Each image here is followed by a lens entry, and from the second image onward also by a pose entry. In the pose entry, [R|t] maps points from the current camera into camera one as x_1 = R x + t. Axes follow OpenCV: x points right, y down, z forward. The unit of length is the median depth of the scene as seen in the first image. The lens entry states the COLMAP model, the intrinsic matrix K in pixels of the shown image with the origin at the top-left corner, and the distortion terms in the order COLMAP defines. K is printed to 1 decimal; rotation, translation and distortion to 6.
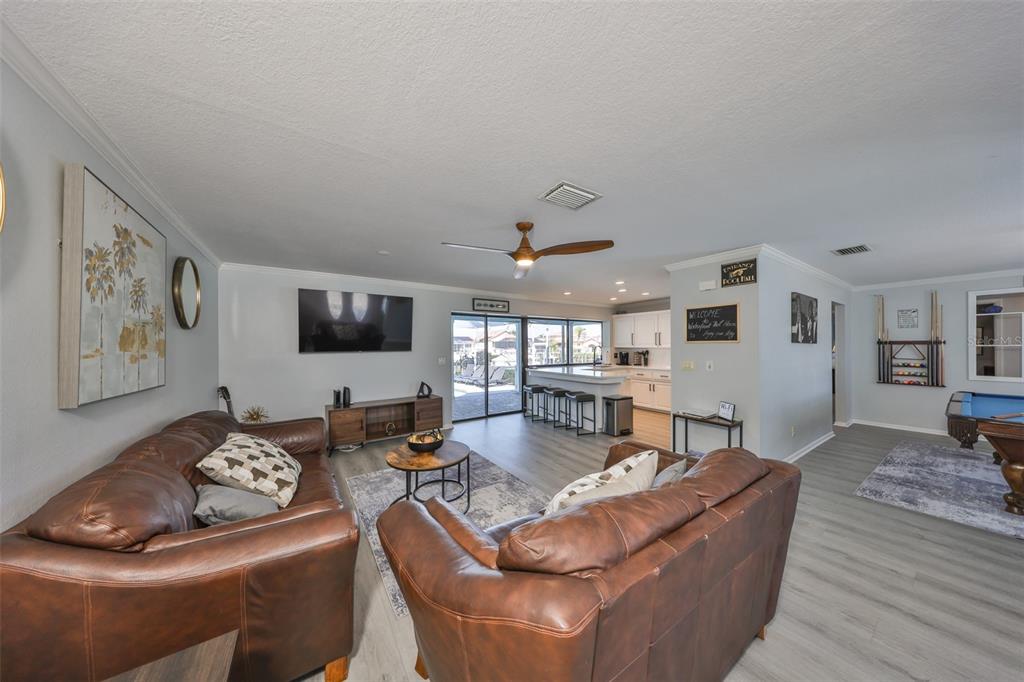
lens RADIAL K [[315.7, 0, 514.6], [0, 315.7, 344.4], [0, 0, 1]] dist [0.001149, 0.000050]
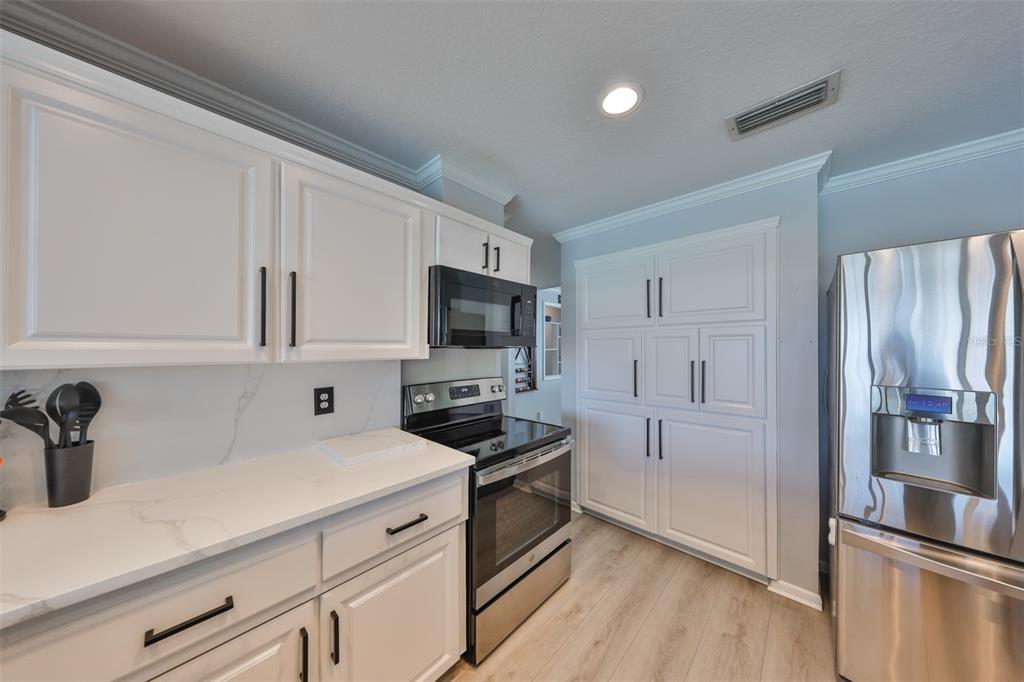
lens RADIAL K [[321.4, 0, 516.6], [0, 321.4, 344.8], [0, 0, 1]] dist [-0.001214, -0.000103]
pose [[-0.214394, 0.010464, 0.976691, 0.291547], [-0.005653, 0.999913, -0.011954, 0.002895], [-0.976731, -0.008084, -0.214316, 1.002915]]
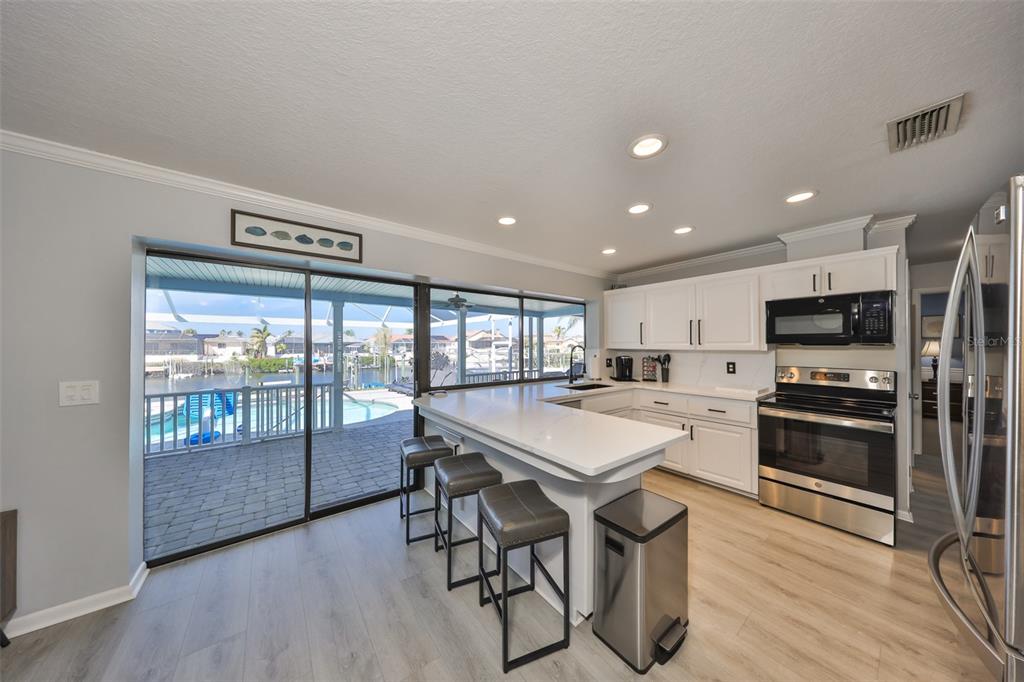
lens RADIAL K [[321.4, 0, 516.6], [0, 321.4, 344.8], [0, 0, 1]] dist [-0.001214, -0.000103]
pose [[0.997452, 0.004481, 0.071204, 0.148758], [-0.004698, 0.999985, 0.002891, 0.003044], [-0.071190, -0.003219, 0.997458, 0.563715]]
